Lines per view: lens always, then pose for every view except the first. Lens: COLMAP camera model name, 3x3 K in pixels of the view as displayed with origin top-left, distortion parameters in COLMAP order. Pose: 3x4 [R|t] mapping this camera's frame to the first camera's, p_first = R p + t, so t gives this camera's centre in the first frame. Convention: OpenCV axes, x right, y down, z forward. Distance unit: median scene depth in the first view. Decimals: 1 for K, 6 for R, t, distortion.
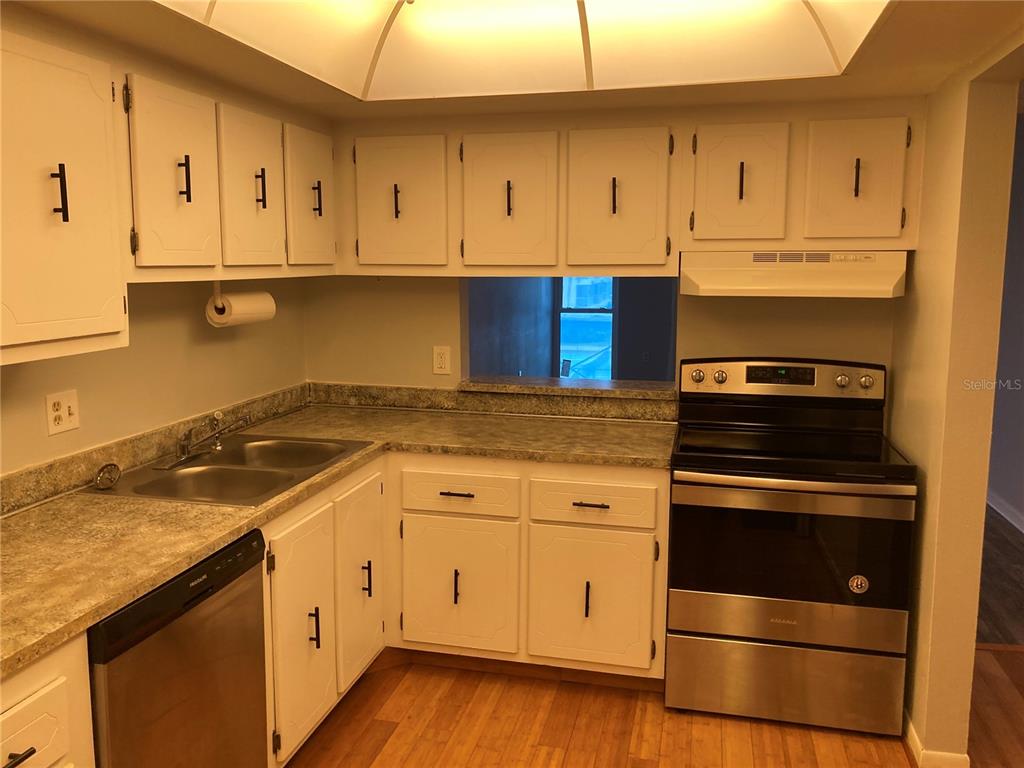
lens RADIAL K [[854.2, 0, 492.4], [0, 854.2, 364.2], [0, 0, 1]] dist [0.036635, -0.009461]
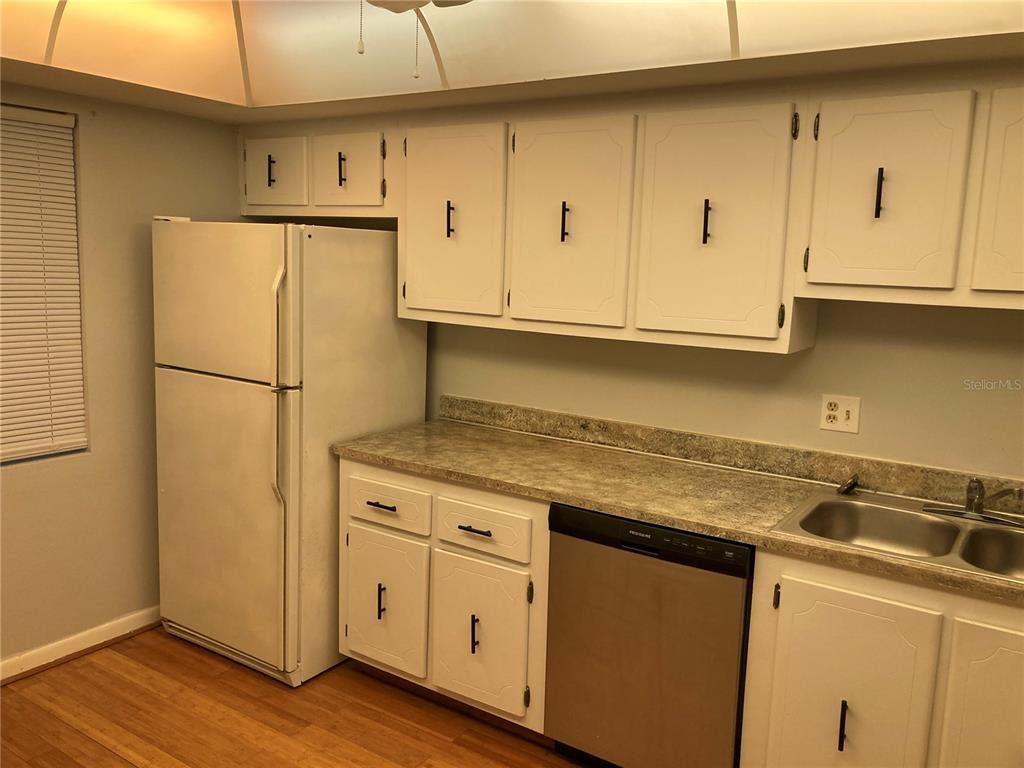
lens RADIAL K [[854.2, 0, 492.4], [0, 854.2, 364.2], [0, 0, 1]] dist [0.036635, -0.009461]
pose [[-0.351500, 0.111232, -0.929557, 0.739415], [-0.144360, 0.974601, 0.171210, -0.142939], [0.924991, 0.194371, -0.326515, 1.021644]]
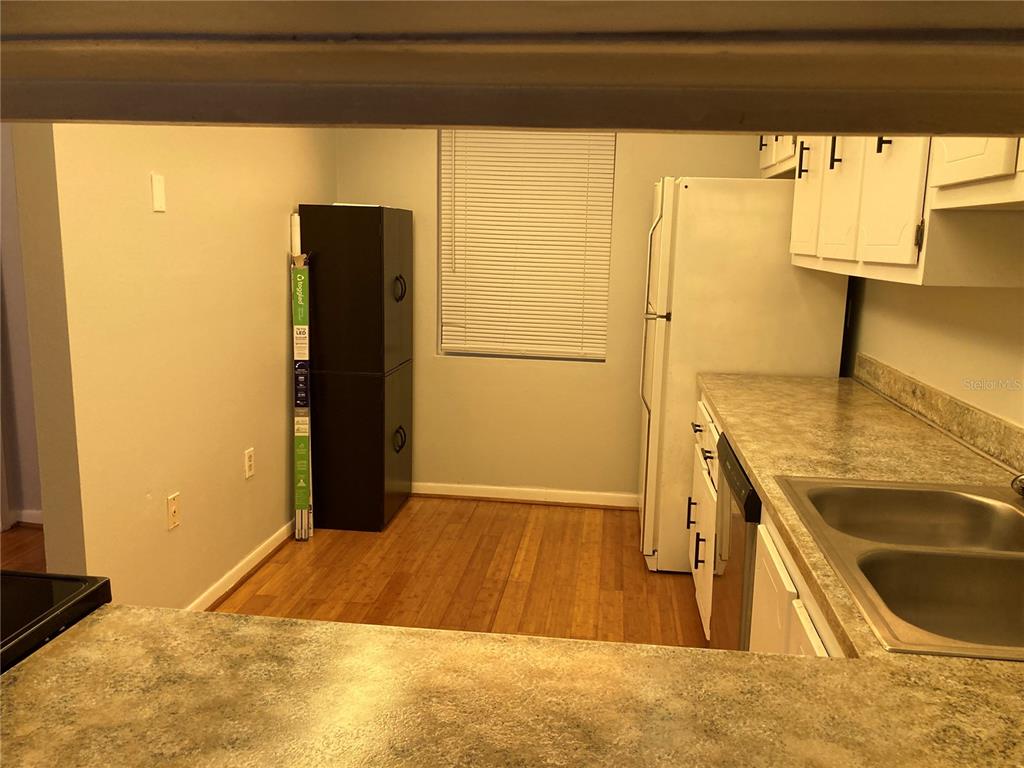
lens RADIAL K [[838.1, 0, 512.0], [0, 838.1, 384.0], [0, 0, 1]] dist [0.043505, -0.001135]
pose [[-0.992000, -0.005831, -0.126103, 0.084455], [-0.042276, 0.956596, 0.288335, -0.151932], [0.118948, 0.291359, -0.949190, 1.785372]]
